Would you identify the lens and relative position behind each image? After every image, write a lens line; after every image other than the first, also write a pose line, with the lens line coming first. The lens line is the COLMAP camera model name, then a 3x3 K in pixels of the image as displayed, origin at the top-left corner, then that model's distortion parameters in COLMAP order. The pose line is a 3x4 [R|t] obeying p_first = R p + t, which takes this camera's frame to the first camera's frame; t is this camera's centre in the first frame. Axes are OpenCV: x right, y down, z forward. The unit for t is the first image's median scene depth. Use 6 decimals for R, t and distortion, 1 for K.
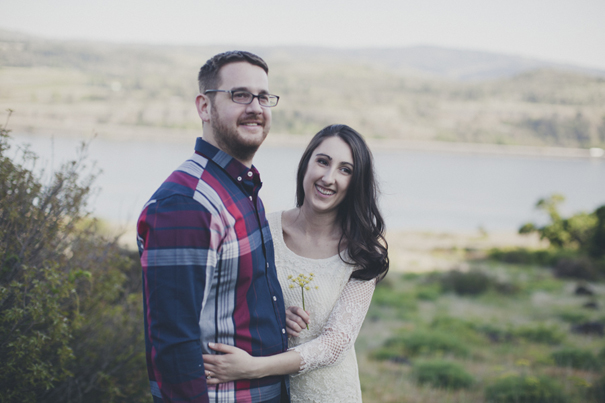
lens RADIAL K [[895.0, 0, 303.5], [0, 895.0, 200.6], [0, 0, 1]] dist [-0.106509, 0.000000]
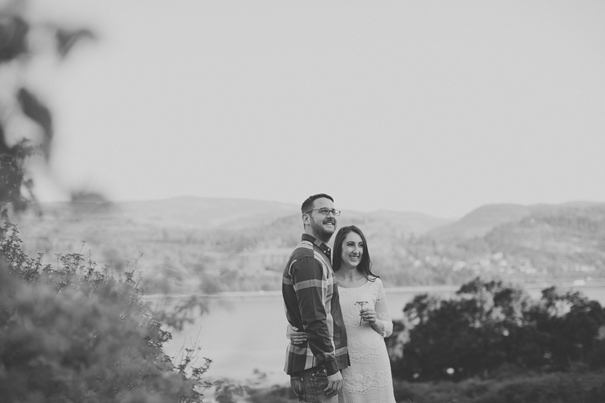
lens RADIAL K [[895.0, 0, 304.0], [0, 895.0, 198.9], [0, 0, 1]] dist [-0.106509, 0.000000]
pose [[0.962232, -0.042087, 0.268958, -0.702041], [0.087312, 0.983496, -0.158470, 0.193867], [-0.257849, 0.175968, 0.950026, -1.068754]]
